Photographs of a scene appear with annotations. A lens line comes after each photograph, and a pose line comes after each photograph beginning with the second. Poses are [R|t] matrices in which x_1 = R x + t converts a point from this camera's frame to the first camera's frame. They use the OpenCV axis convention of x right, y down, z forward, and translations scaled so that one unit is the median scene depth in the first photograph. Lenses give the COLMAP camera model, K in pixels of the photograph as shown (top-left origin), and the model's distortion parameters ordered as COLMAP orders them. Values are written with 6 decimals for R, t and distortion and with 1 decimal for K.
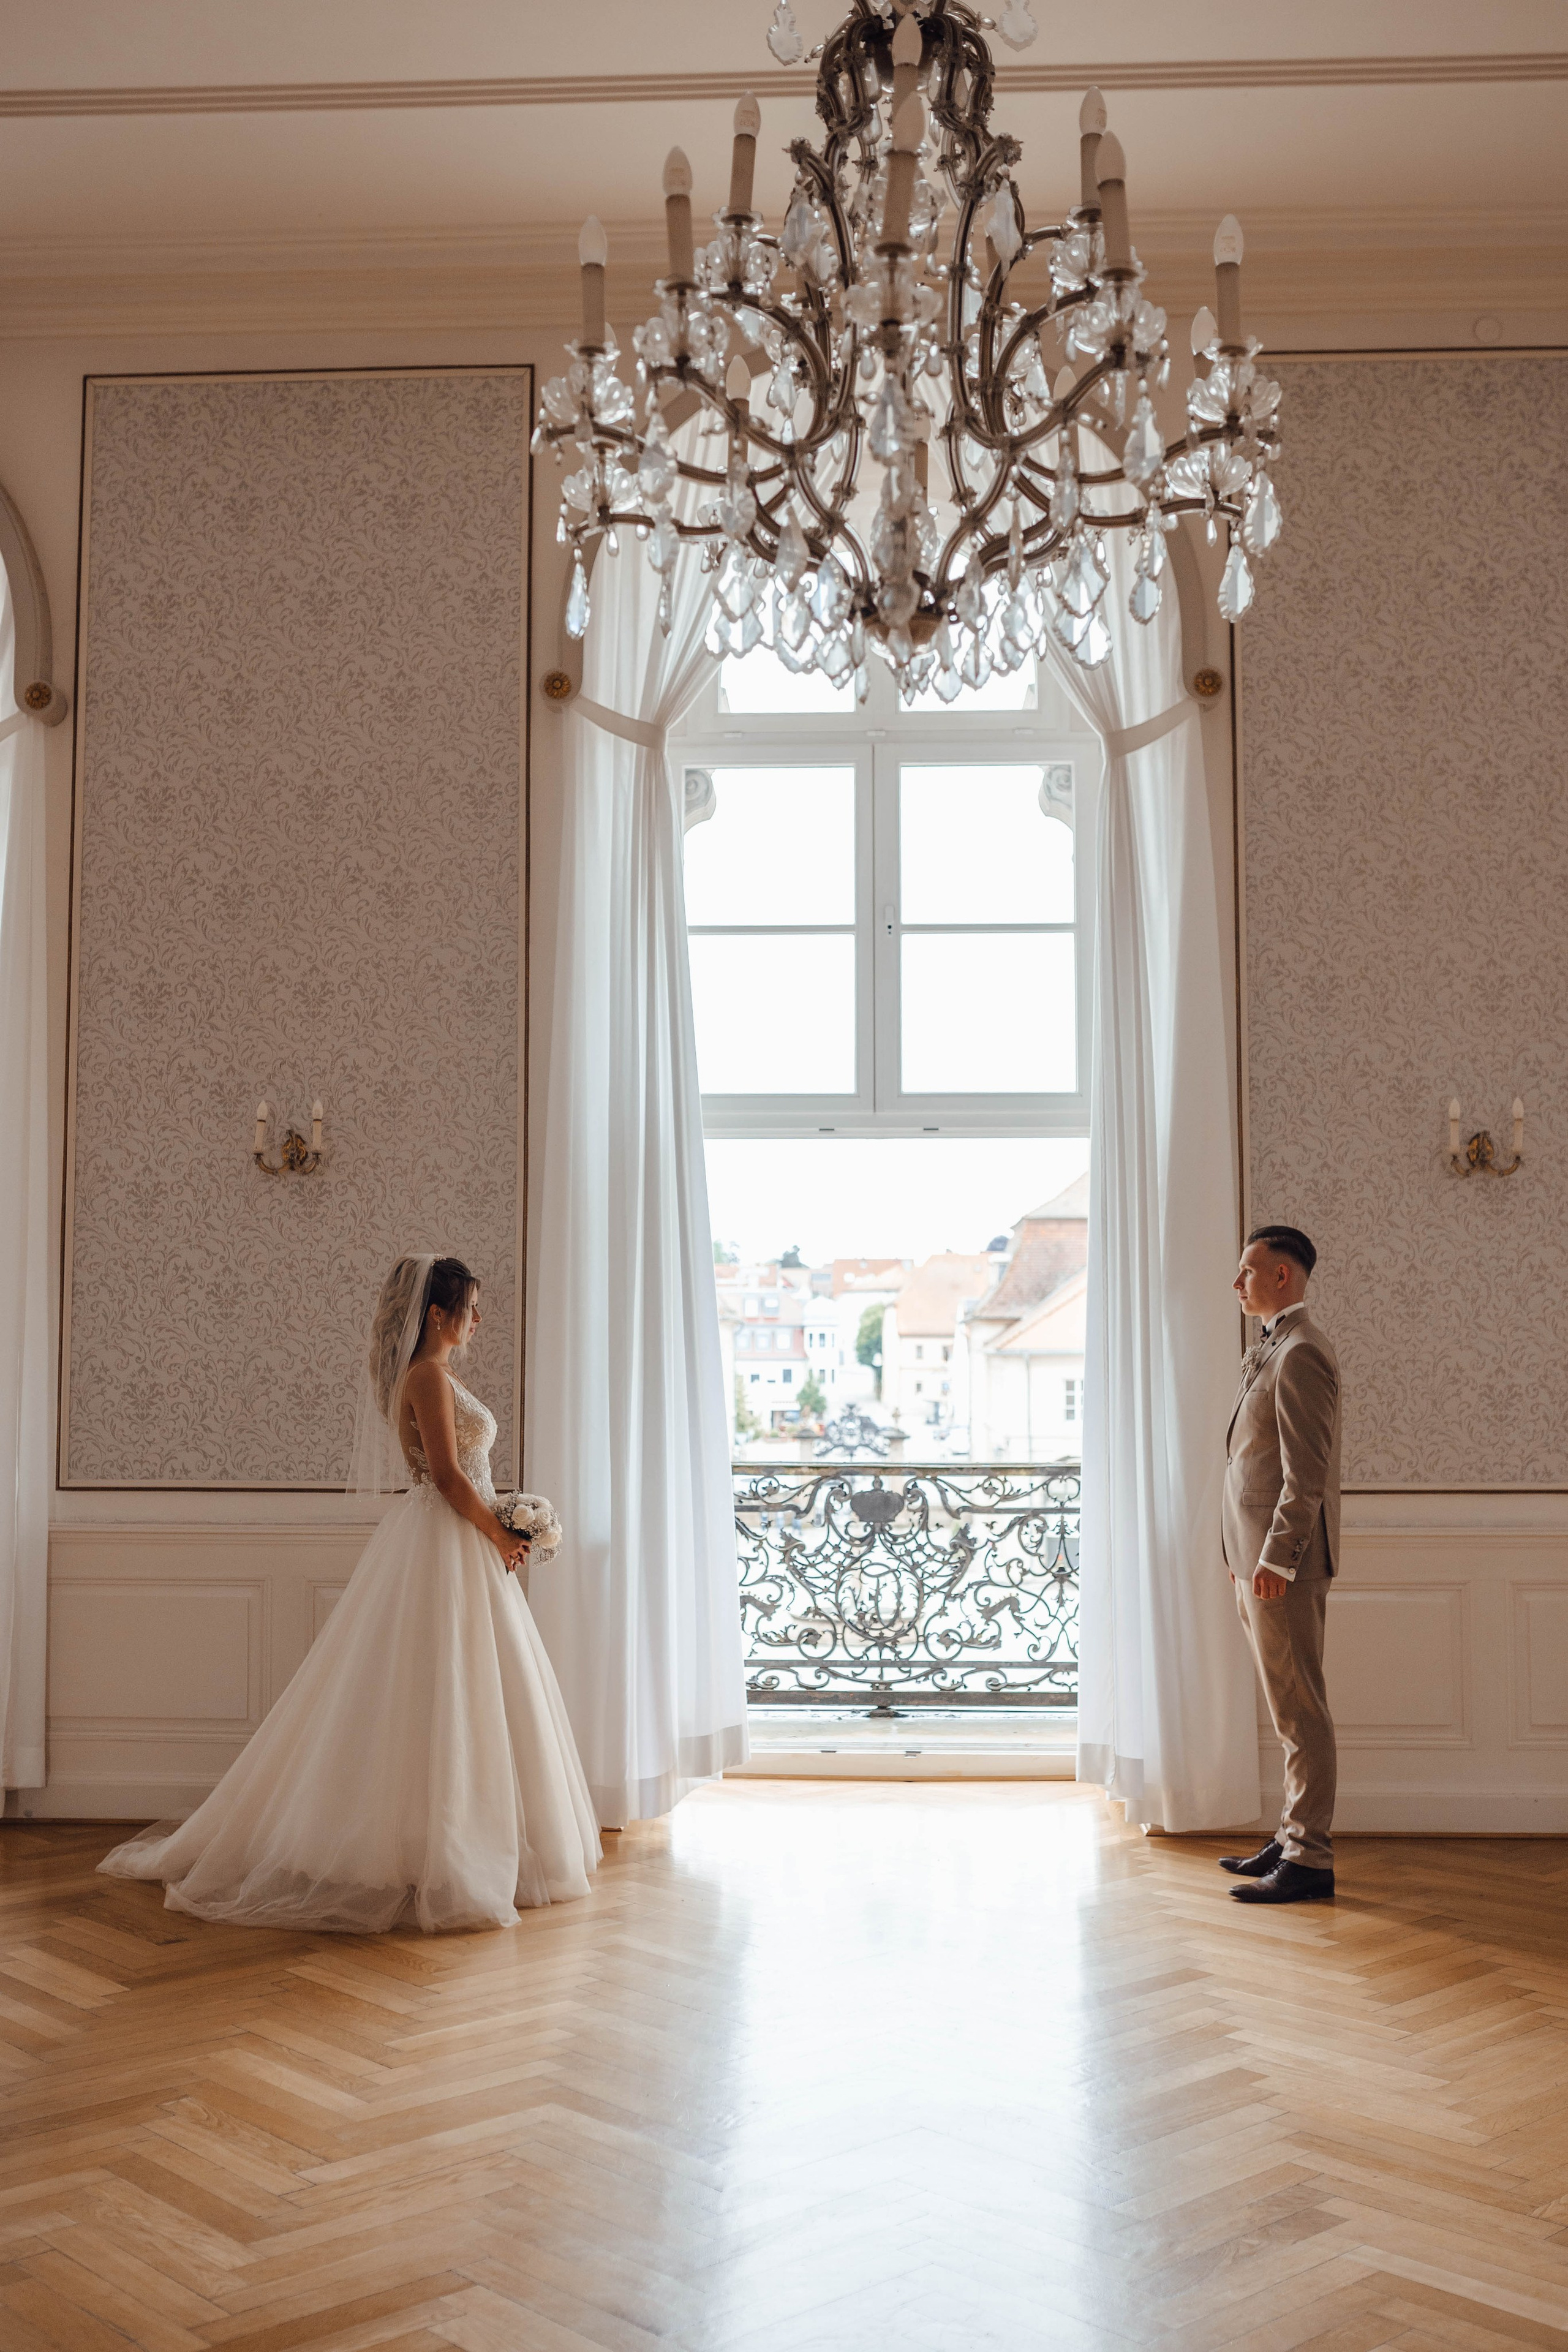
lens RADIAL K [[2316.2, 0, 782.8], [0, 2316.2, 1201.8], [0, 0, 1]] dist [-0.069728, 0.091777]
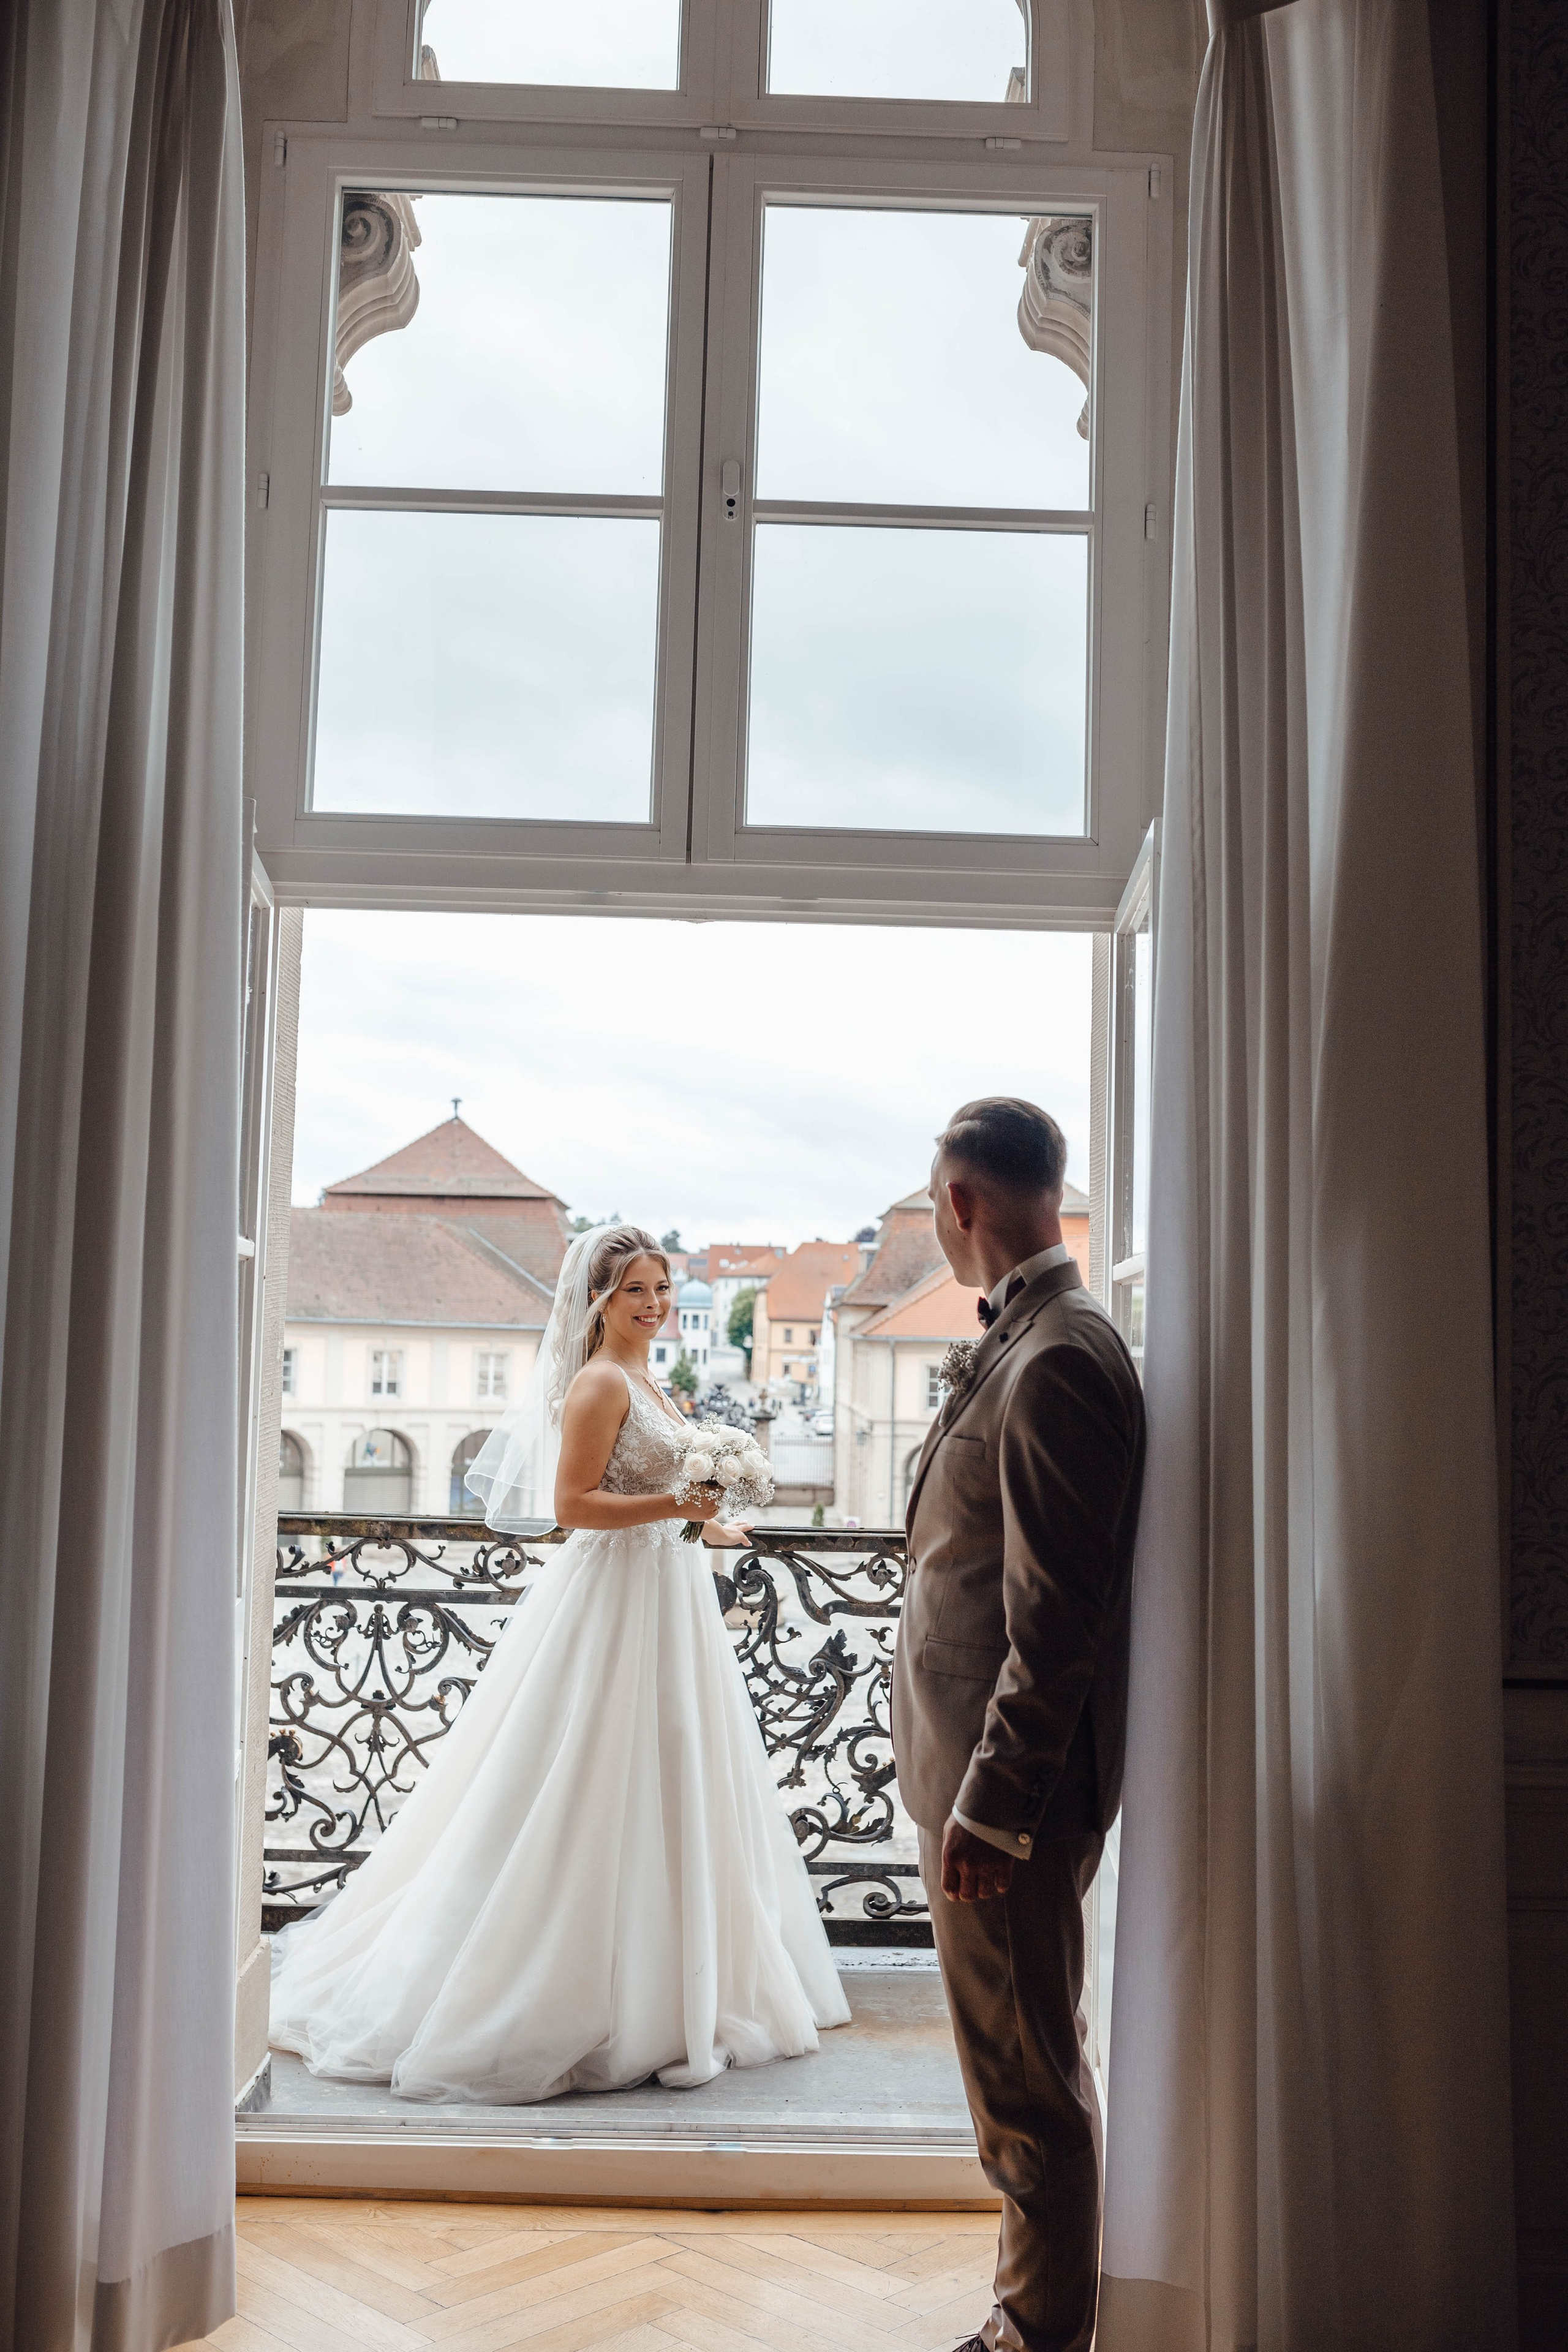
lens RADIAL K [[2234.2, 0, 802.9], [0, 2234.2, 1171.5], [0, 0, 1]] dist [-0.072907, 0.098912]
pose [[0.997468, 0.032443, 0.063293, 0.030263], [-0.031943, 0.999450, -0.008889, 0.027070], [-0.063547, 0.006845, 0.997955, 0.433036]]
